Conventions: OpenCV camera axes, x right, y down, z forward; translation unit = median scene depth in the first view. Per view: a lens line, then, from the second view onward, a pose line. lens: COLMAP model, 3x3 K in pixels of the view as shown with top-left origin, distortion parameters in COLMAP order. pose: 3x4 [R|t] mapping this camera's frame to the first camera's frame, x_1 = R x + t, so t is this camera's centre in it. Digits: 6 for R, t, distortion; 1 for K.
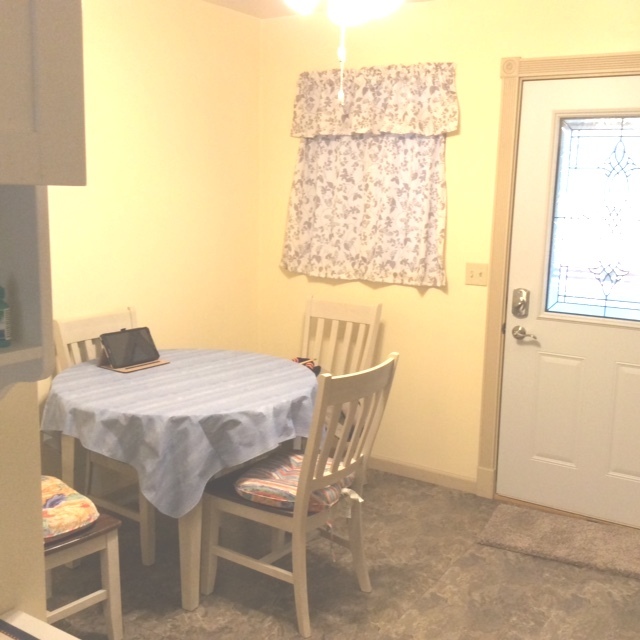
lens RADIAL K [[792.2, 0, 320.0], [0, 792.2, 320.0], [0, 0, 1]] dist [0.218241, -0.523340]
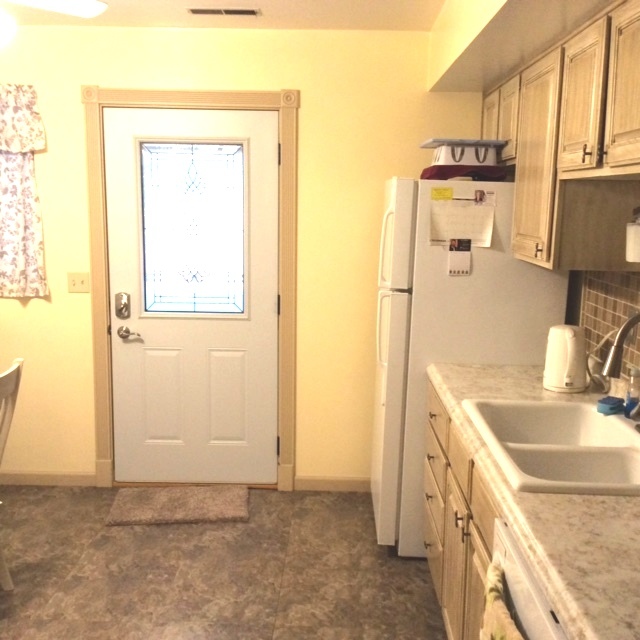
lens RADIAL K [[792.2, 0, 320.0], [0, 792.2, 320.0], [0, 0, 1]] dist [0.218241, -0.523340]
pose [[0.860166, -0.088150, 0.502339, -0.074465], [0.095383, 0.995376, 0.011342, 0.012004], [-0.501016, 0.038159, 0.864596, -0.098362]]
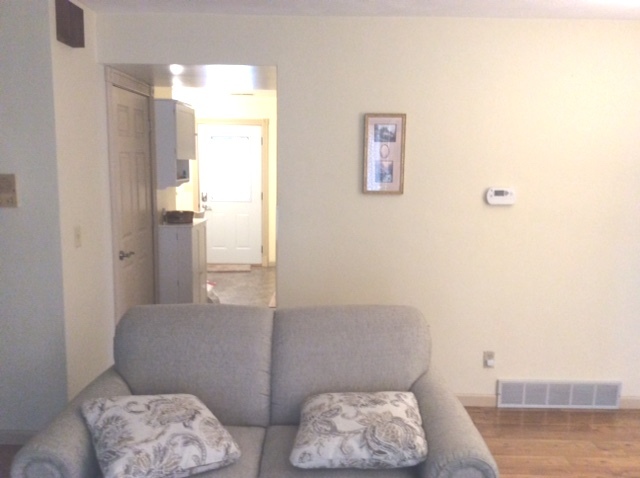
lens RADIAL K [[594.1, 0, 320.0], [0, 594.1, 239.0], [0, 0, 1]] dist [0.000095, -0.000072]
pose [[0.855374, -0.081979, 0.511483, -0.522685], [0.095608, 0.995419, -0.000346, 0.176651], [-0.509111, 0.049197, 0.859293, -1.106881]]
